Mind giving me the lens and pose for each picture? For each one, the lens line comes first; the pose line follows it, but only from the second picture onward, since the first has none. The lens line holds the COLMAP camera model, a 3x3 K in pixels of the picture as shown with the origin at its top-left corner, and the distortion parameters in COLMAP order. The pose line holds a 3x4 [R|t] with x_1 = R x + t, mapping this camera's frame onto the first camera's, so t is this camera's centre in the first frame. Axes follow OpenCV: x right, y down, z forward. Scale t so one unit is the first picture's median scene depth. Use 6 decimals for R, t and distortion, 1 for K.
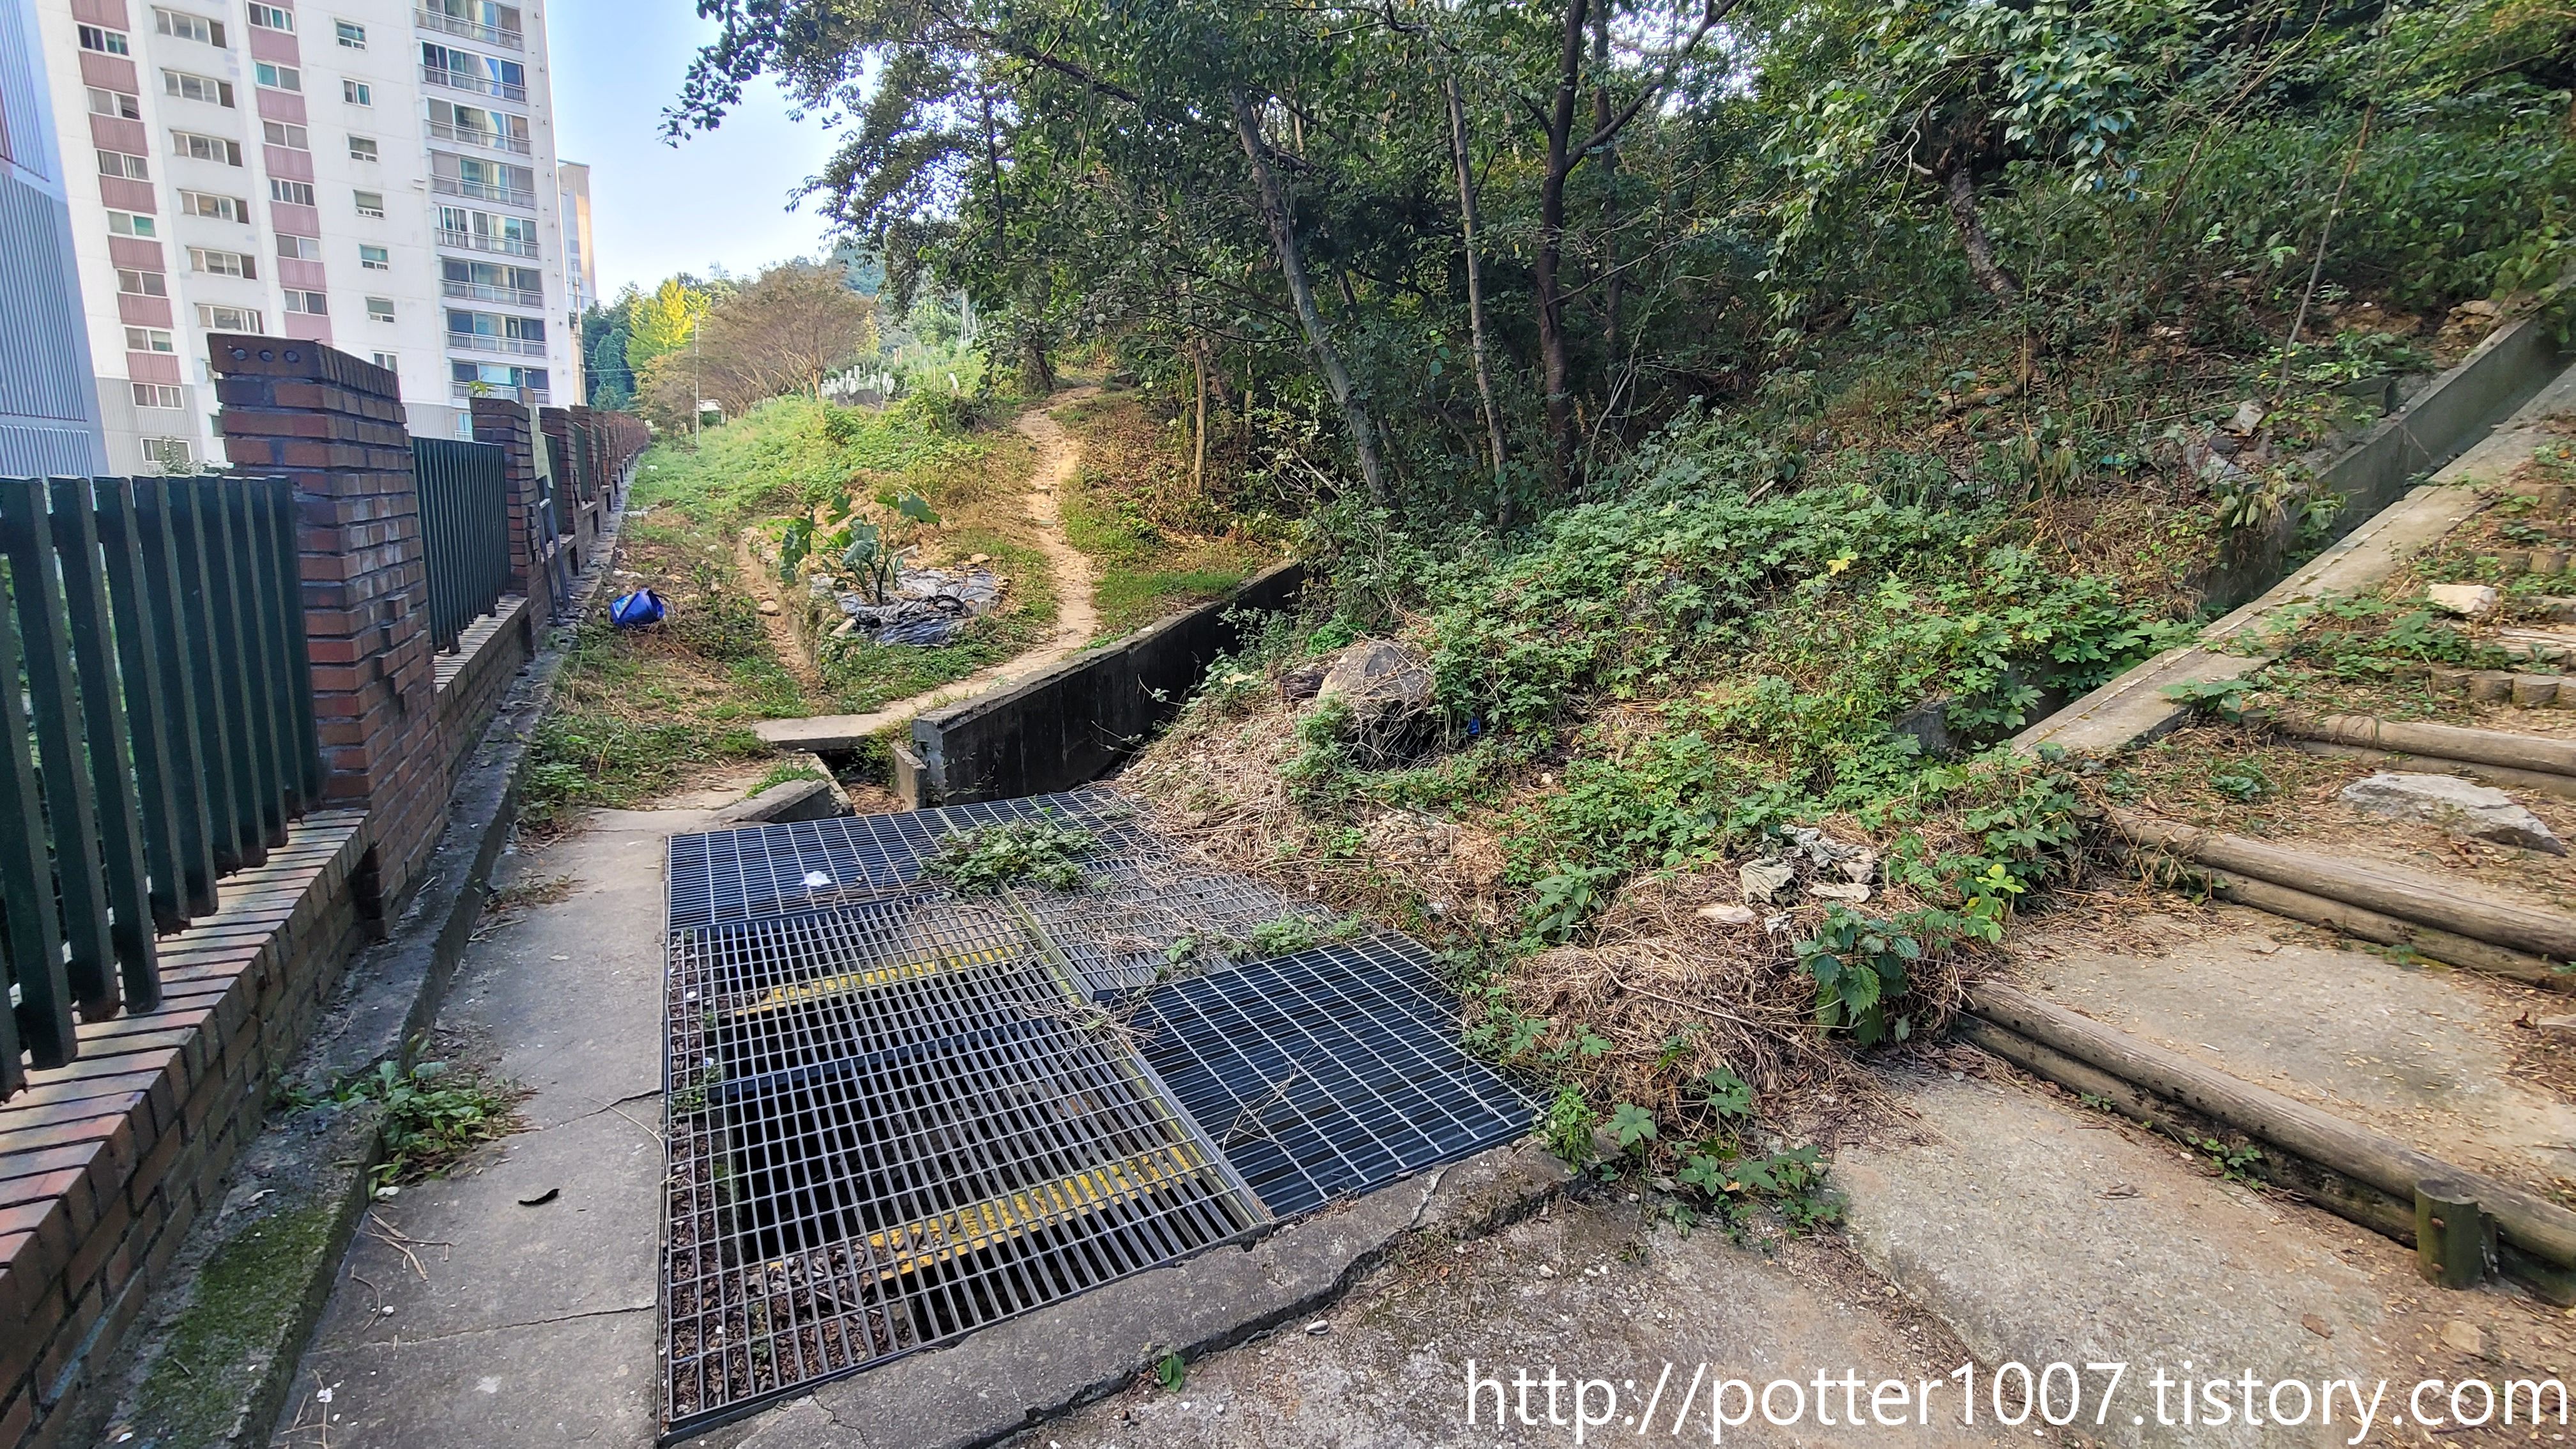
lens RADIAL K [[1059.5, 0, 1288.0], [0, 1059.5, 709.5], [0, 0, 1]] dist [-0.002149, 0.000393]
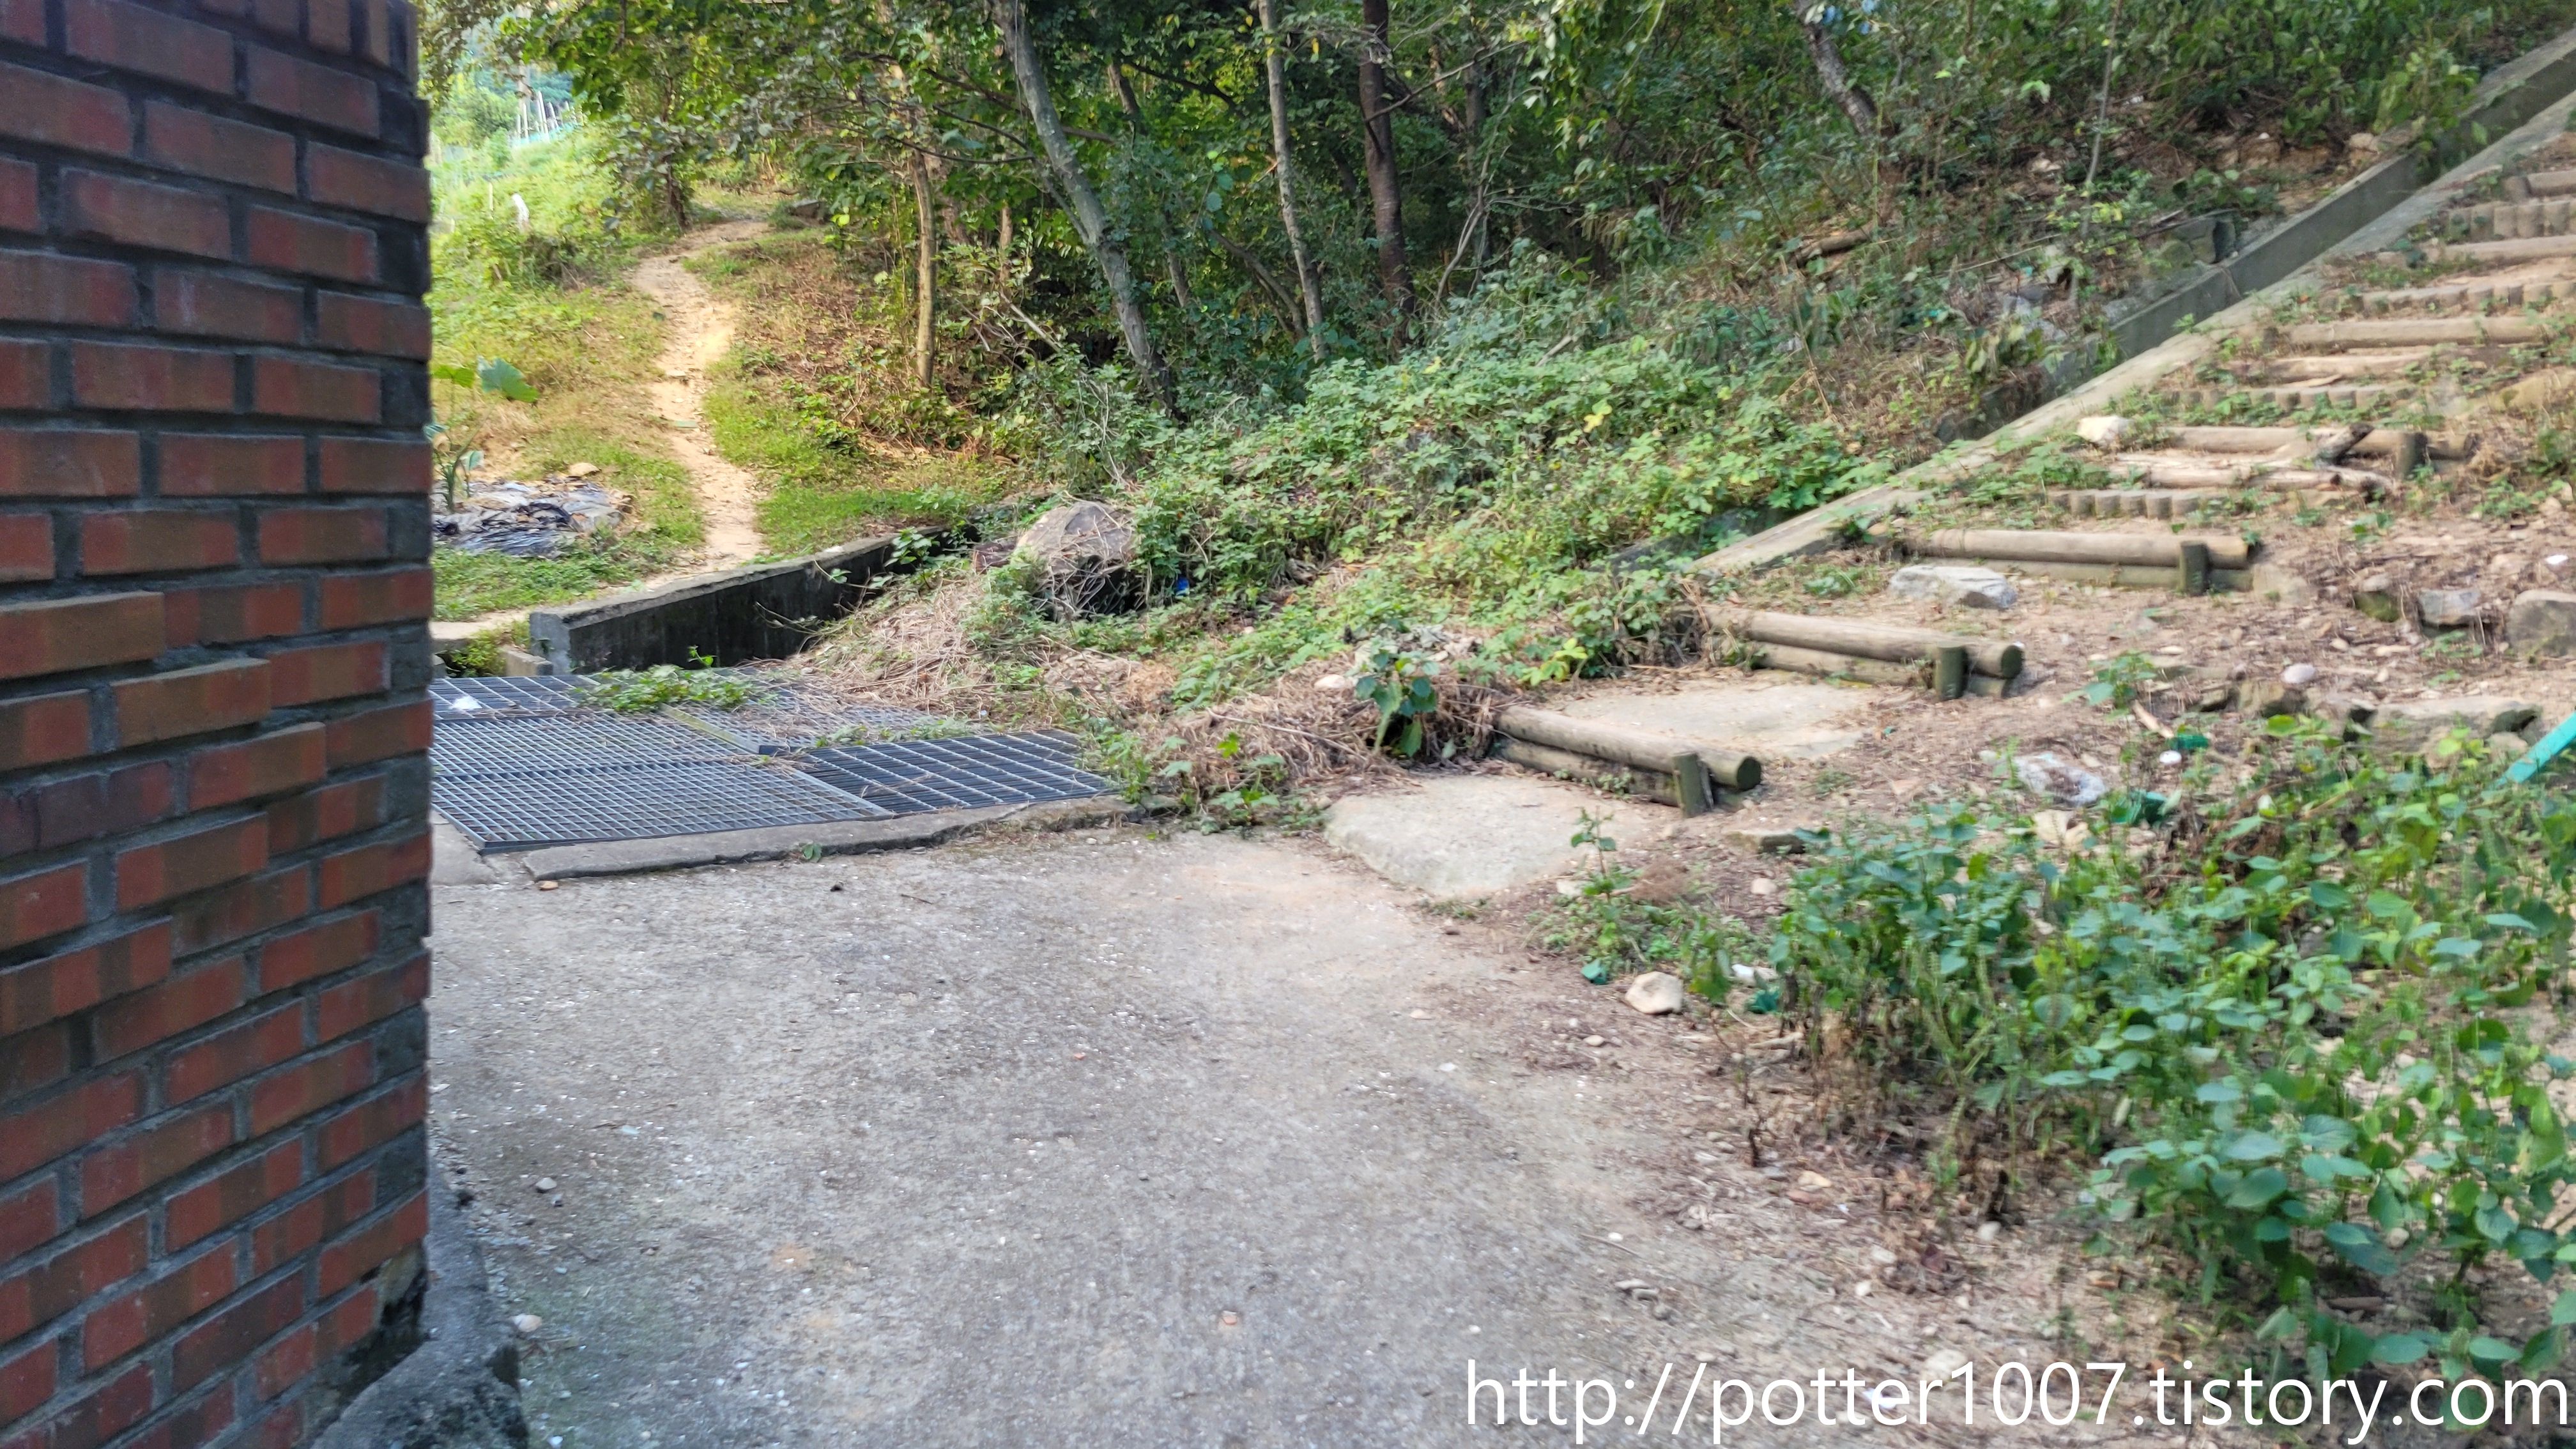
lens RADIAL K [[1955.6, 0, 1284.0], [0, 1955.6, 733.8], [0, 0, 1]] dist [0.046683, -0.003743]
pose [[0.996673, -0.007372, 0.081164, 0.081897], [0.011135, 0.998879, -0.046002, 0.145250], [-0.080734, 0.046753, 0.995639, -0.450616]]
